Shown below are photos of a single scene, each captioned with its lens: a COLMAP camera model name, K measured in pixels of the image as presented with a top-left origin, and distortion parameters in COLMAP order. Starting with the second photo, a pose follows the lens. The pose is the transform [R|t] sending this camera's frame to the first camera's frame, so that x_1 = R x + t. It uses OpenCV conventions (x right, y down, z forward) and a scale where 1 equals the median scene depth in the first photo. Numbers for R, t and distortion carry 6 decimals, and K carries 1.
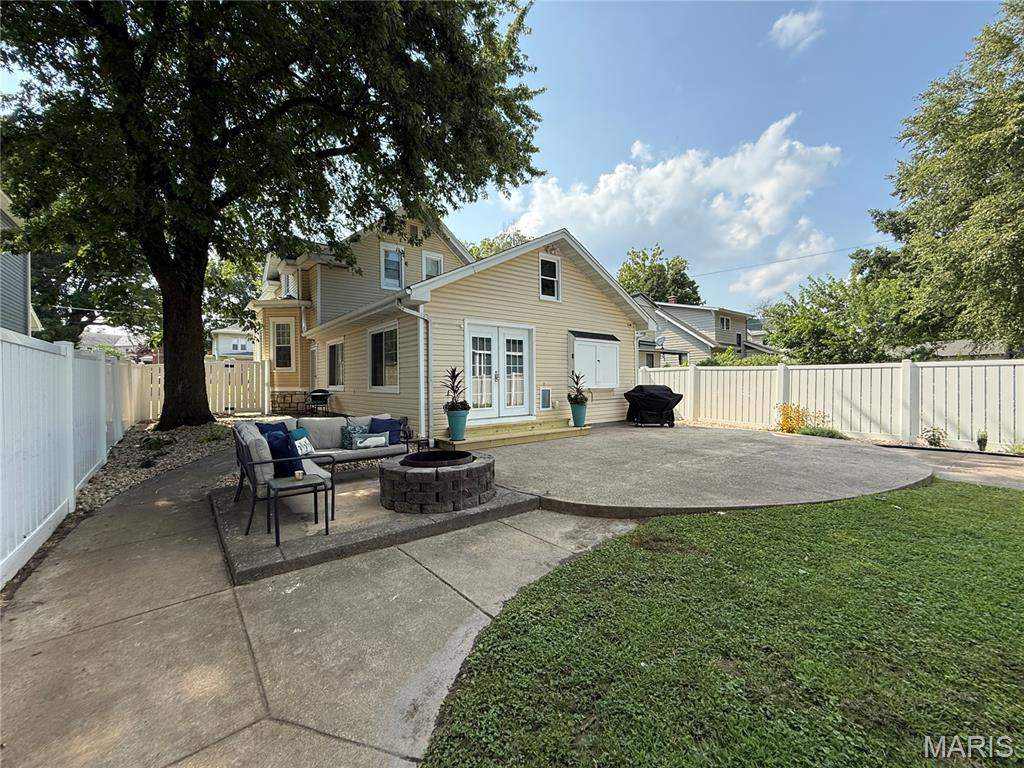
lens RADIAL K [[409.5, 0, 509.9], [0, 409.5, 383.4], [0, 0, 1]] dist [0.000933, 0.000022]
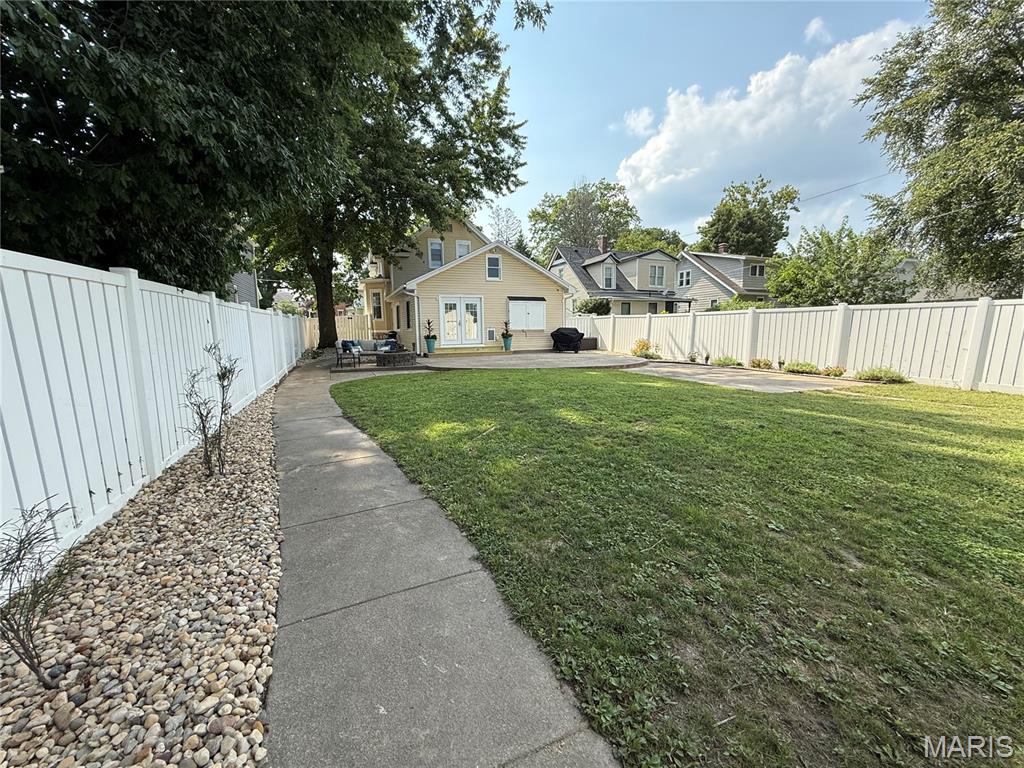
lens RADIAL K [[399.0, 0, 512.0], [0, 399.0, 384.0], [0, 0, 1]] dist [-0.000411, -0.000086]
pose [[0.963643, 0.030944, -0.265396, 0.633564], [0.005770, 0.990630, 0.136452, 0.010622], [0.267132, -0.133022, 0.954435, -0.694182]]
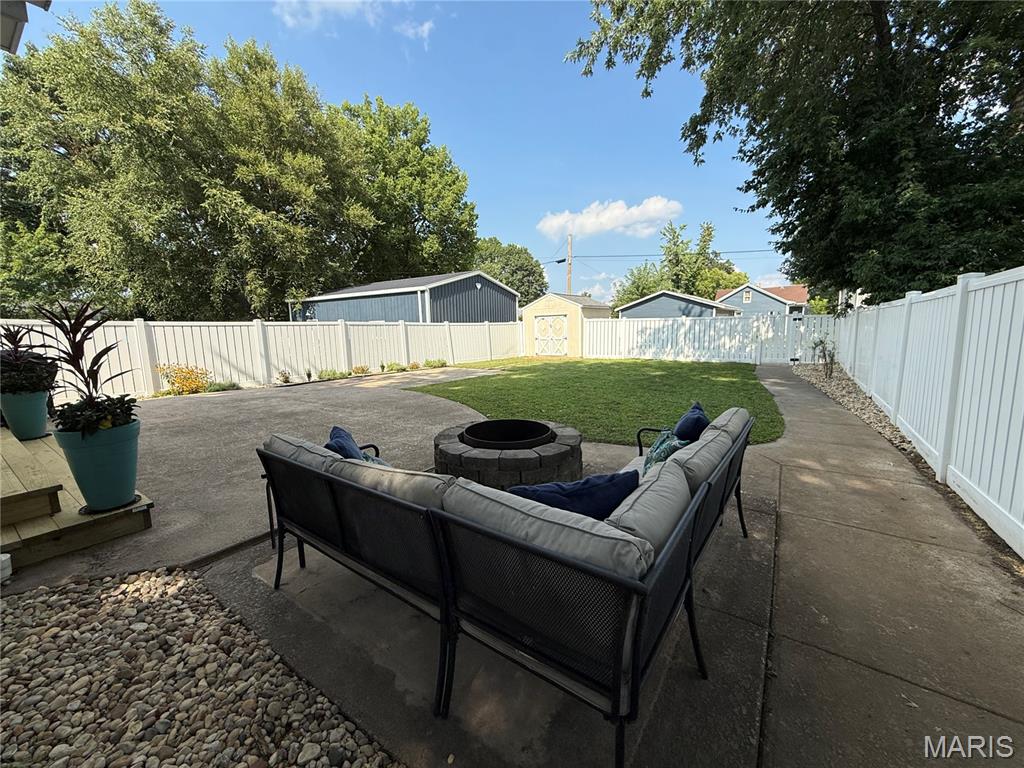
lens RADIAL K [[399.0, 0, 512.0], [0, 399.0, 384.0], [0, 0, 1]] dist [-0.000411, -0.000086]
pose [[-0.275668, -0.120837, 0.953628, -0.396600], [0.026111, 0.990760, 0.133090, -0.003557], [-0.960898, 0.061588, -0.269966, 0.531236]]
